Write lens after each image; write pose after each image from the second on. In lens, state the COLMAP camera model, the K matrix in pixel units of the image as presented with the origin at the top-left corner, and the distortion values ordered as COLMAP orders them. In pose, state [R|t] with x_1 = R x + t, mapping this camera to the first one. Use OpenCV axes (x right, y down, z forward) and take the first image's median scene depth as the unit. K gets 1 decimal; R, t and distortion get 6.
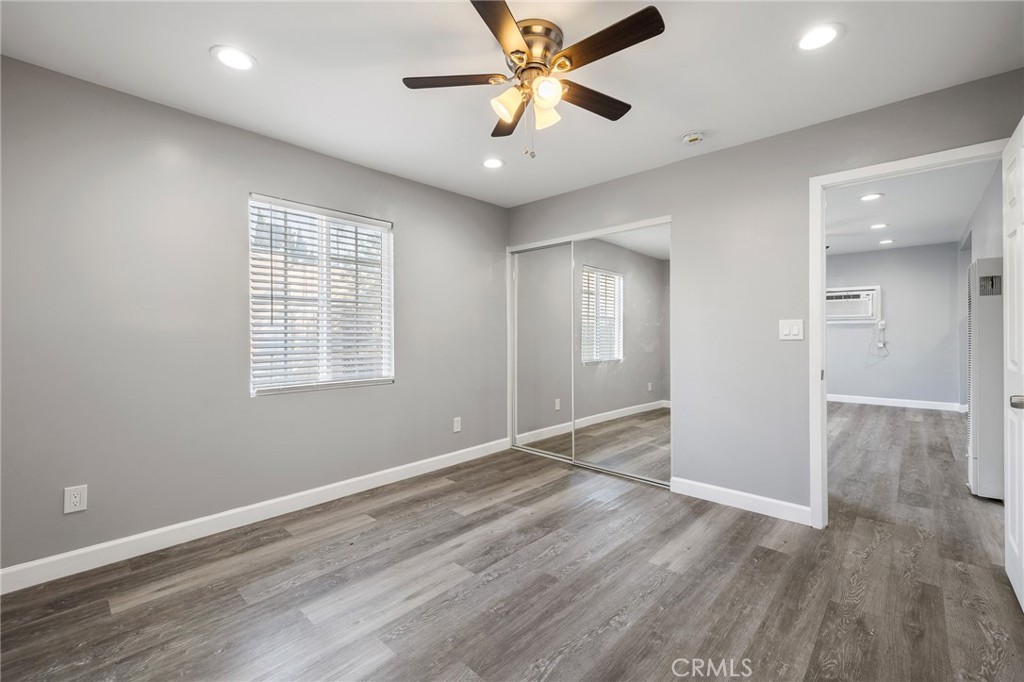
lens RADIAL K [[432.9, 0, 511.9], [0, 432.9, 322.1], [0, 0, 1]] dist [0.002337, -0.000097]
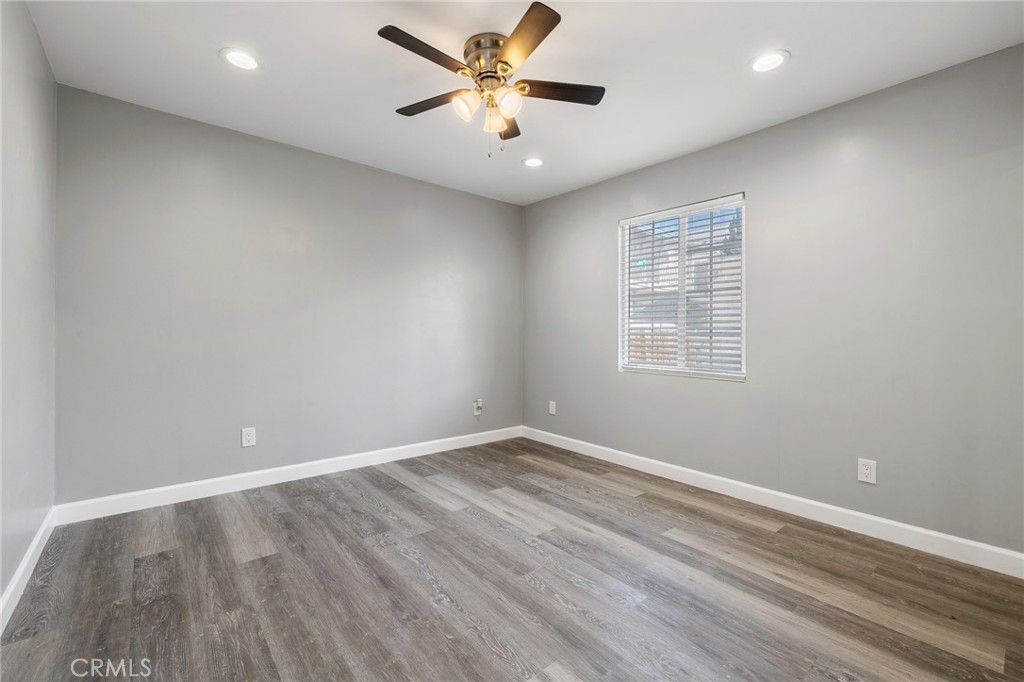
lens RADIAL K [[432.9, 0, 508.3], [0, 432.9, 345.3], [0, 0, 1]] dist [0.002337, -0.000097]
pose [[-0.122451, 0.027903, -0.992082, 0.877508], [0.014175, 0.999552, 0.026364, 0.055861], [0.992373, -0.010834, -0.122792, 0.931041]]
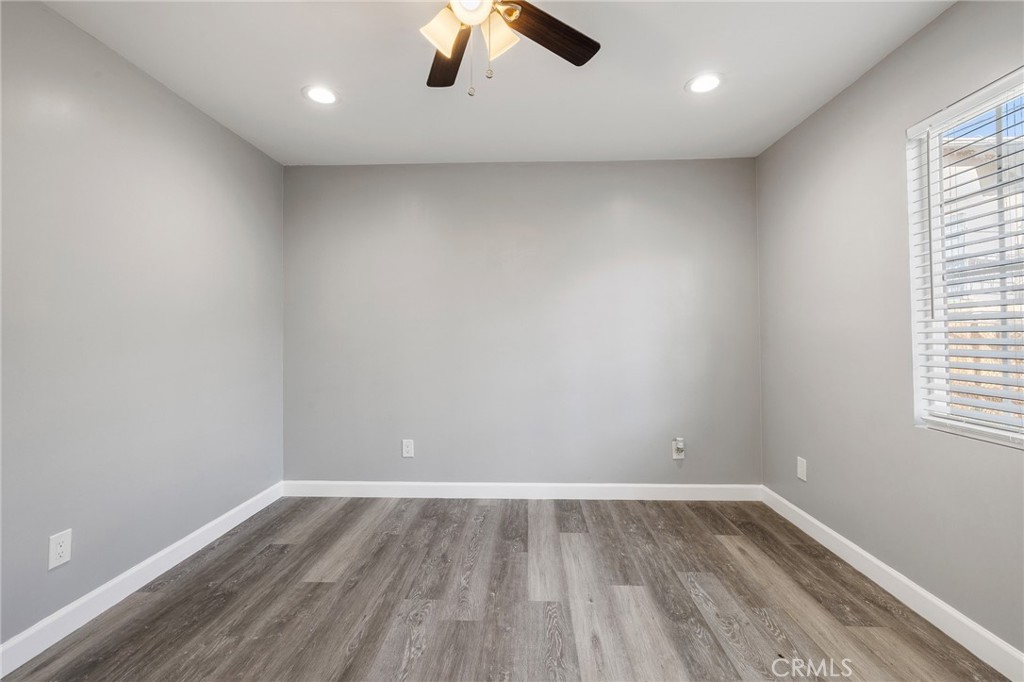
lens RADIAL K [[432.9, 0, 513.4], [0, 432.9, 337.0], [0, 0, 1]] dist [0.002337, -0.000097]
pose [[-0.754409, 0.006647, -0.656371, 0.363165], [0.021387, 0.999667, -0.014458, 0.030600], [0.656056, -0.024945, -0.754300, 1.241728]]
